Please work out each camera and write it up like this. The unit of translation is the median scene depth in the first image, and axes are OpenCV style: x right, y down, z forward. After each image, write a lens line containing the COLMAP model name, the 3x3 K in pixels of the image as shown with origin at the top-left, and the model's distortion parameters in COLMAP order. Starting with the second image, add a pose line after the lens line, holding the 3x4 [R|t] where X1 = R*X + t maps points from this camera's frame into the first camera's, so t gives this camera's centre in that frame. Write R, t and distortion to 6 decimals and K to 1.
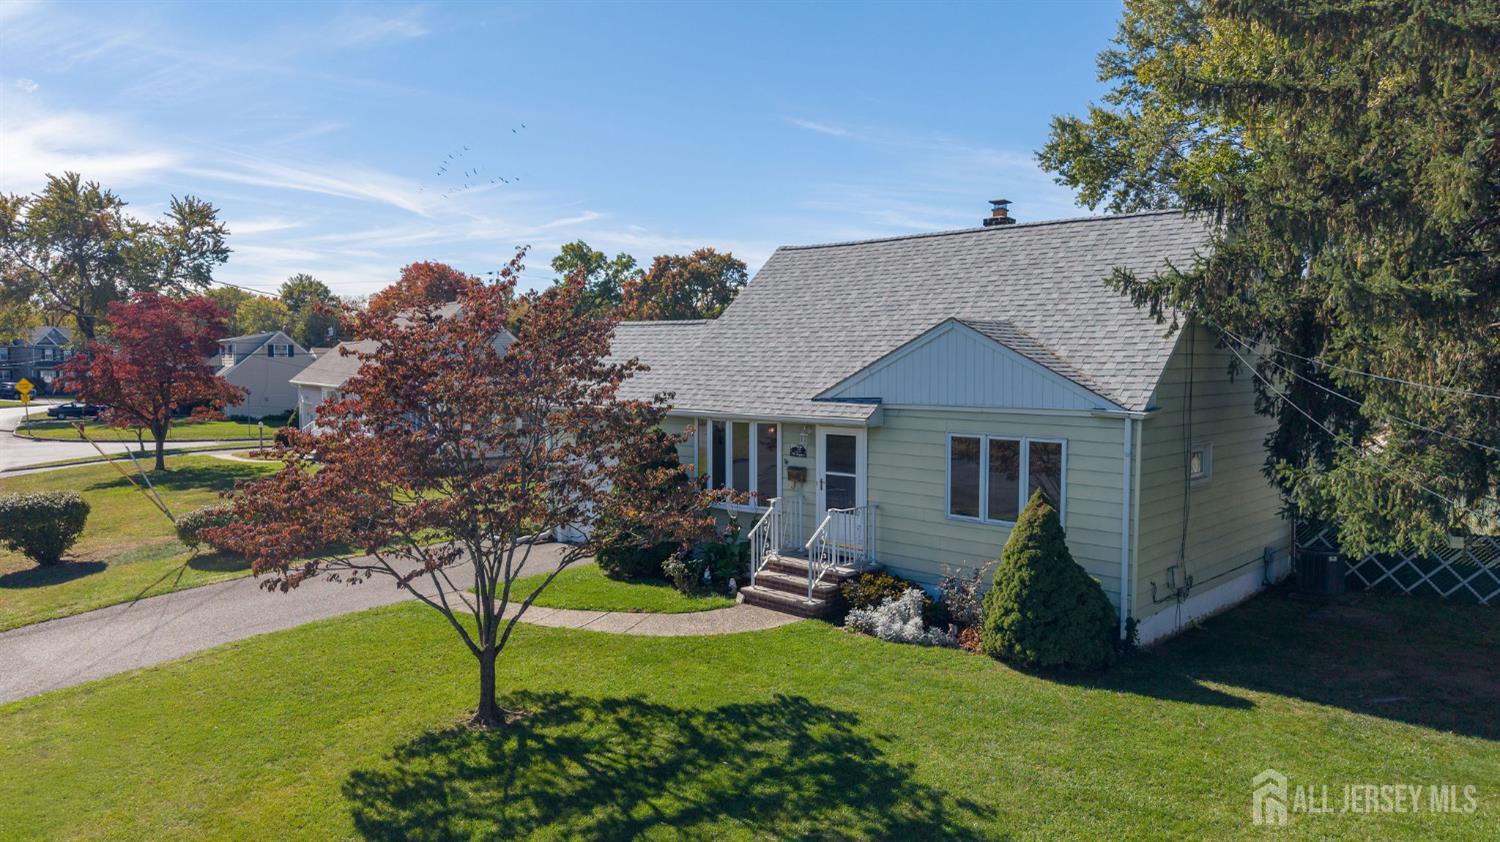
lens RADIAL K [[1041.5, 0, 750.0], [0, 1041.5, 421.0], [0, 0, 1]] dist [0.059577, -0.000876]
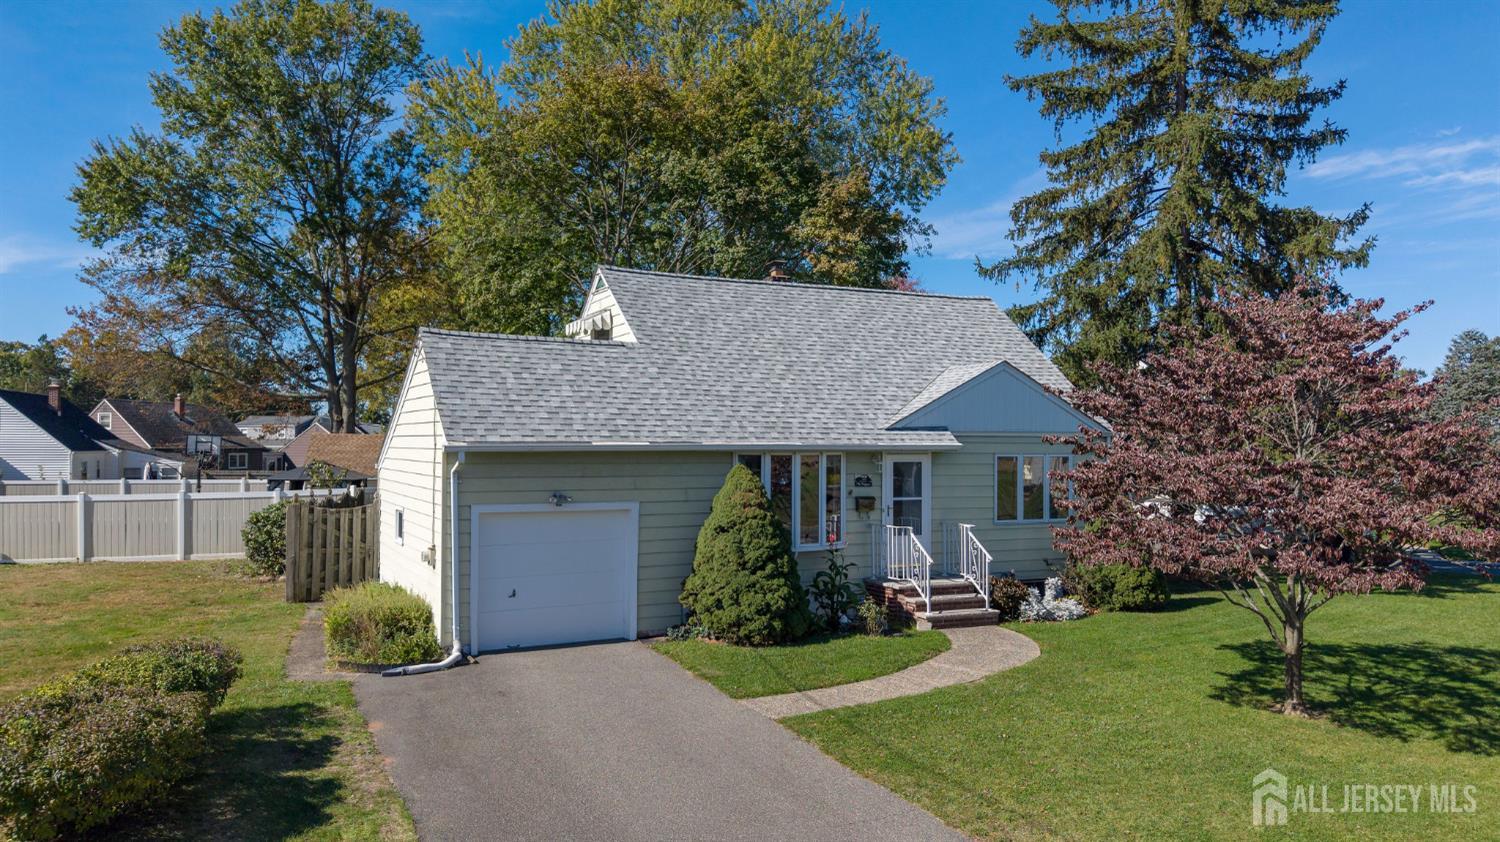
lens RADIAL K [[1041.5, 0, 750.0], [0, 1041.5, 421.0], [0, 0, 1]] dist [0.059577, -0.000876]
pose [[0.321779, 0.028371, 0.946390, -0.986404], [0.057689, 0.997106, -0.049506, 0.015528], [-0.945056, 0.070527, 0.319211, 0.815706]]
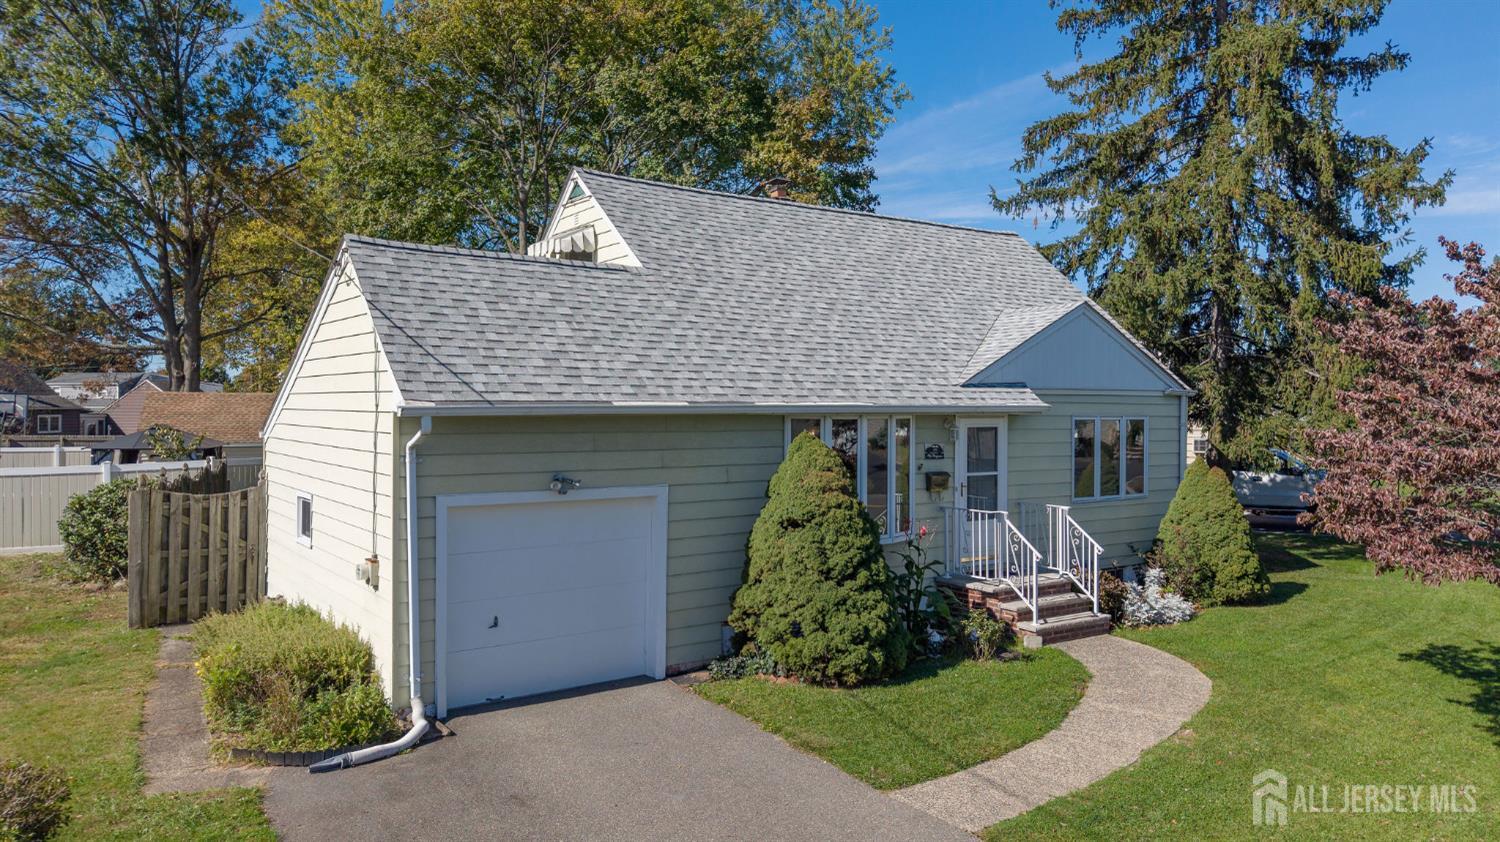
lens RADIAL K [[1047.5, 0, 785.0], [0, 1047.5, 396.4], [0, 0, 1]] dist [0.027412, 0.001158]
pose [[0.171463, 0.015066, 0.985075, -0.782841], [0.061270, 0.997784, -0.025925, 0.000999], [-0.983283, 0.064801, 0.170160, 1.020334]]
